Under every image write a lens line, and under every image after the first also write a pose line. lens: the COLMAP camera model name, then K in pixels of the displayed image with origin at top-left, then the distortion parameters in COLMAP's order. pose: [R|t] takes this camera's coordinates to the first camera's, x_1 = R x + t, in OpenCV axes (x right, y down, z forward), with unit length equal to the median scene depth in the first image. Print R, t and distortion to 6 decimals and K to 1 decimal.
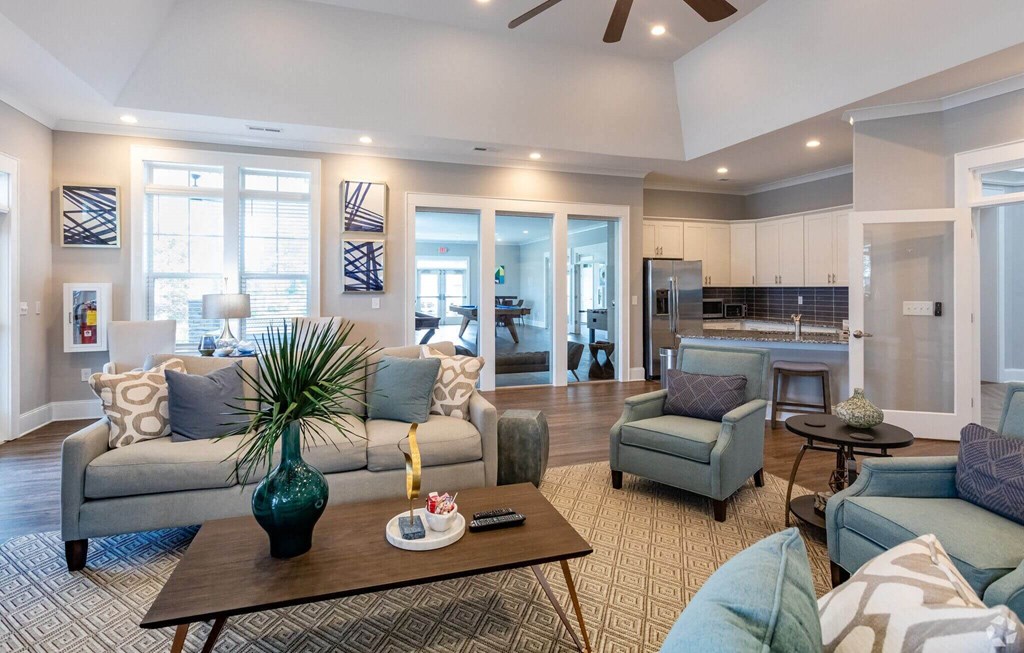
lens RADIAL K [[532.4, 0, 517.1], [0, 532.4, 279.8], [0, 0, 1]] dist [-0.001888, -0.000185]
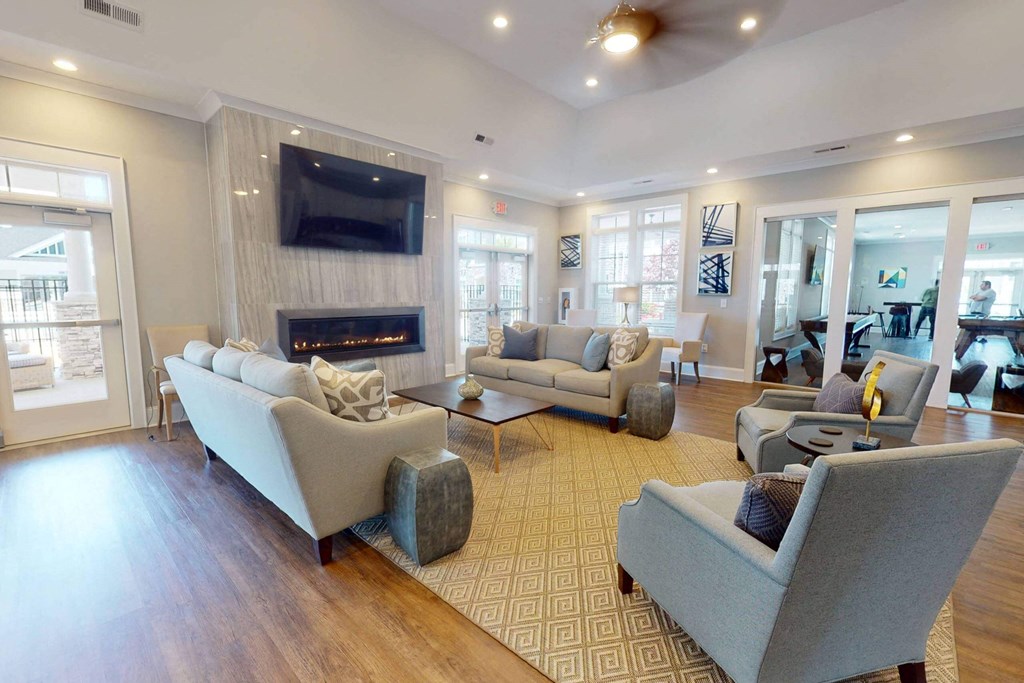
lens RADIAL K [[437.0, 0, 511.2], [0, 437.0, 341.9], [0, 0, 1]] dist [-0.003880, -0.000411]
pose [[0.455644, 0.105908, -0.883839, 0.427106], [0.009785, 0.992241, 0.123942, 0.002202], [0.890108, -0.065122, 0.451072, 0.093173]]
